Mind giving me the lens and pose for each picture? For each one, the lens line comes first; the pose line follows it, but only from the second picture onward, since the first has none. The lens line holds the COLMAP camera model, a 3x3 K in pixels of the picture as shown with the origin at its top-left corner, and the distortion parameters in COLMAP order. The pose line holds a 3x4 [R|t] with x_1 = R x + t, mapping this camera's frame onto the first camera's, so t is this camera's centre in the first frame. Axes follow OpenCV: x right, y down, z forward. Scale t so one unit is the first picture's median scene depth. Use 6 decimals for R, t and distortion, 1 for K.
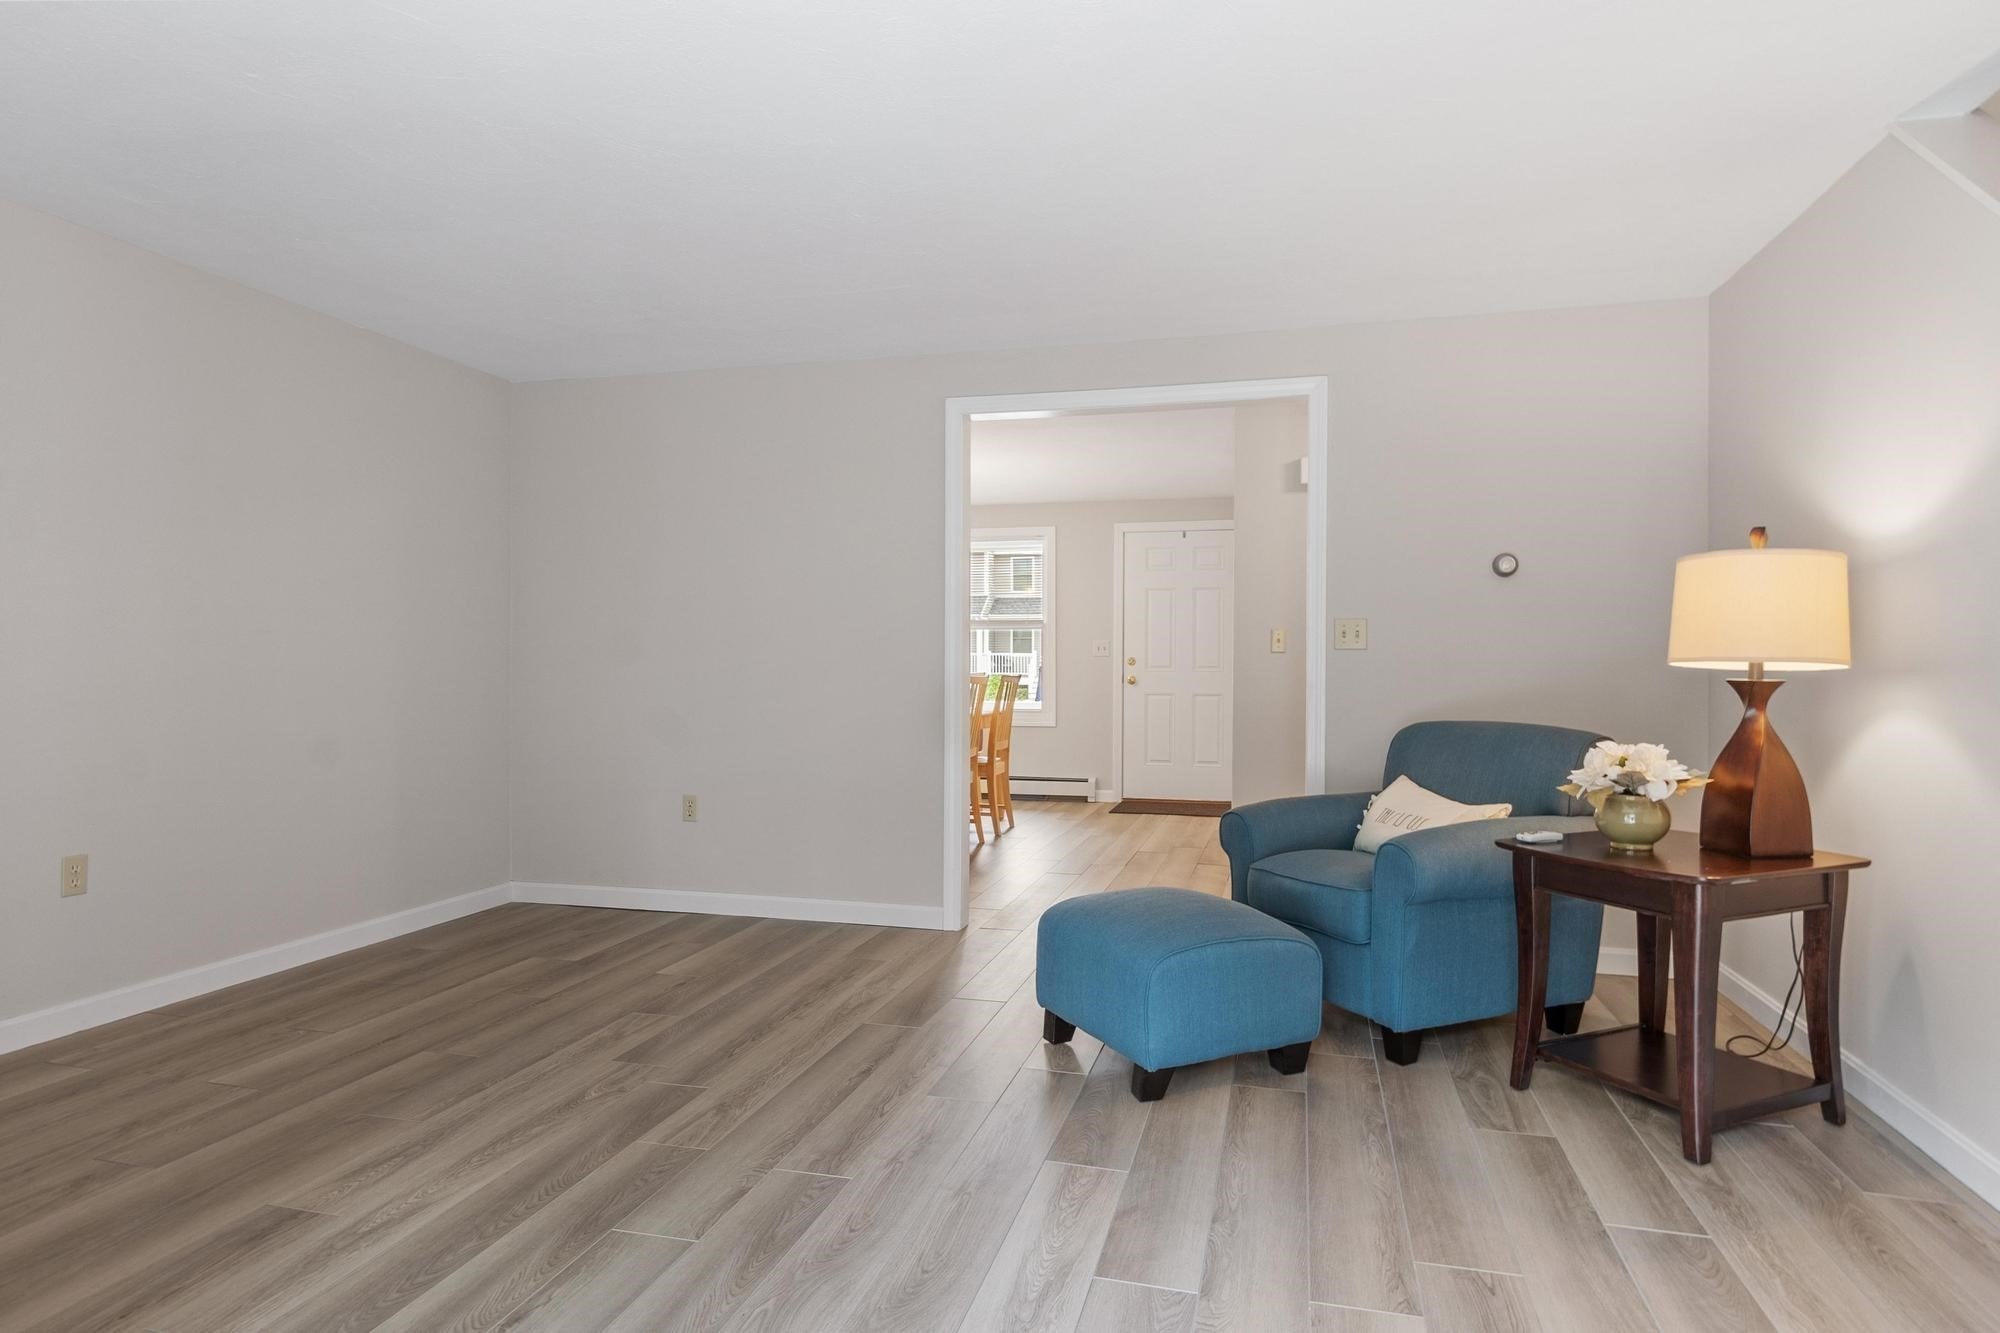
lens RADIAL K [[1115.7, 0, 1000.0], [0, 1115.7, 666.5], [0, 0, 1]] dist [0.002087, 0.000412]
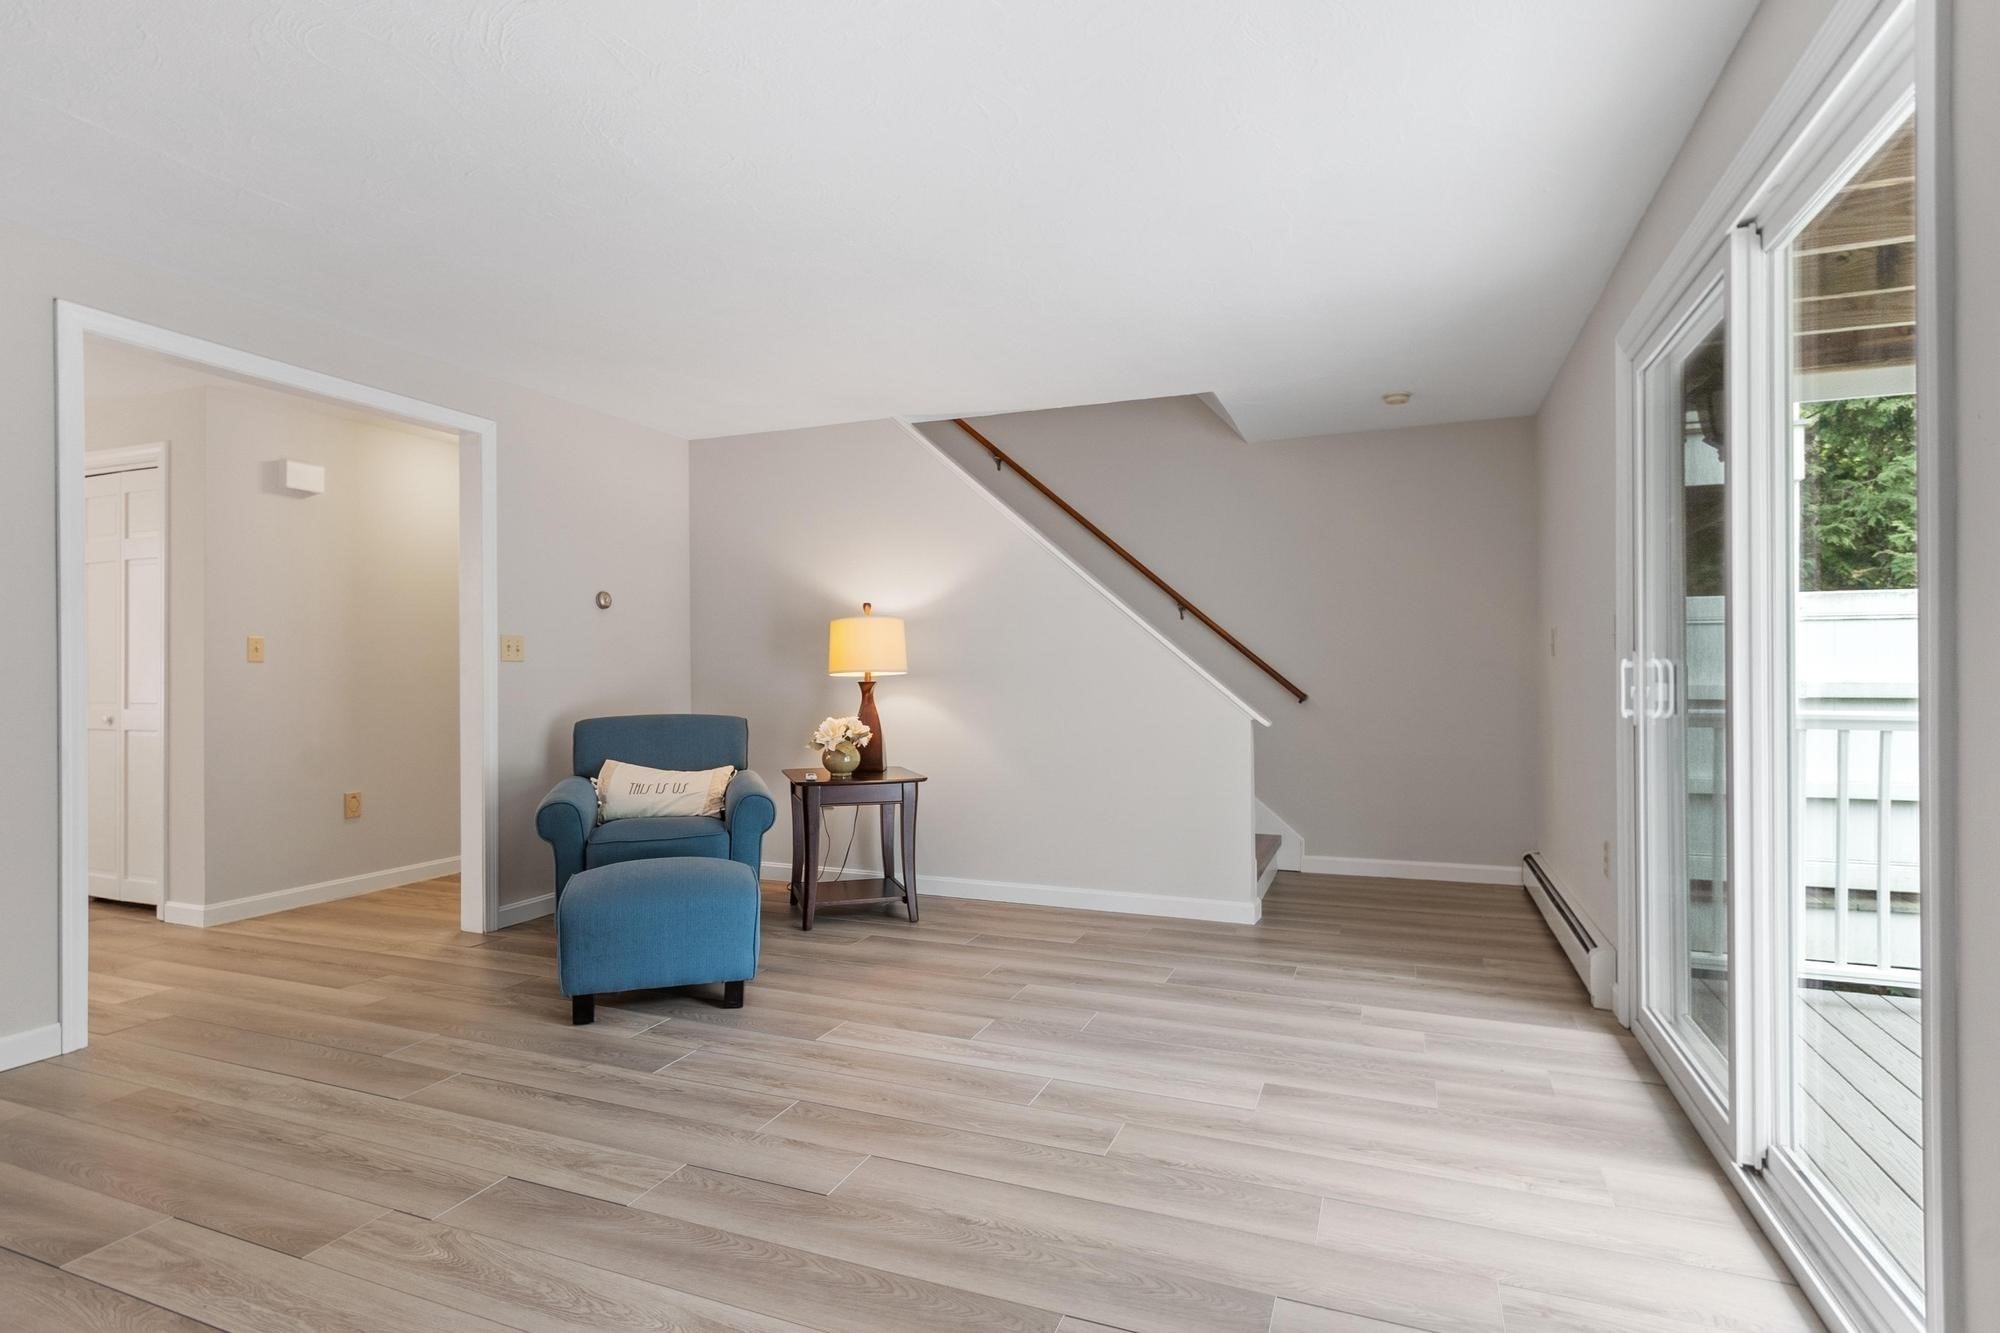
lens RADIAL K [[1006.9, 0, 1000.0], [0, 1006.9, 666.5], [0, 0, 1]] dist [-0.000379, -0.000409]
pose [[0.116694, 0.001271, 0.993167, -1.041045], [0.002948, 0.999994, -0.001626, -0.010131], [-0.993164, 0.003118, 0.116690, 0.567903]]
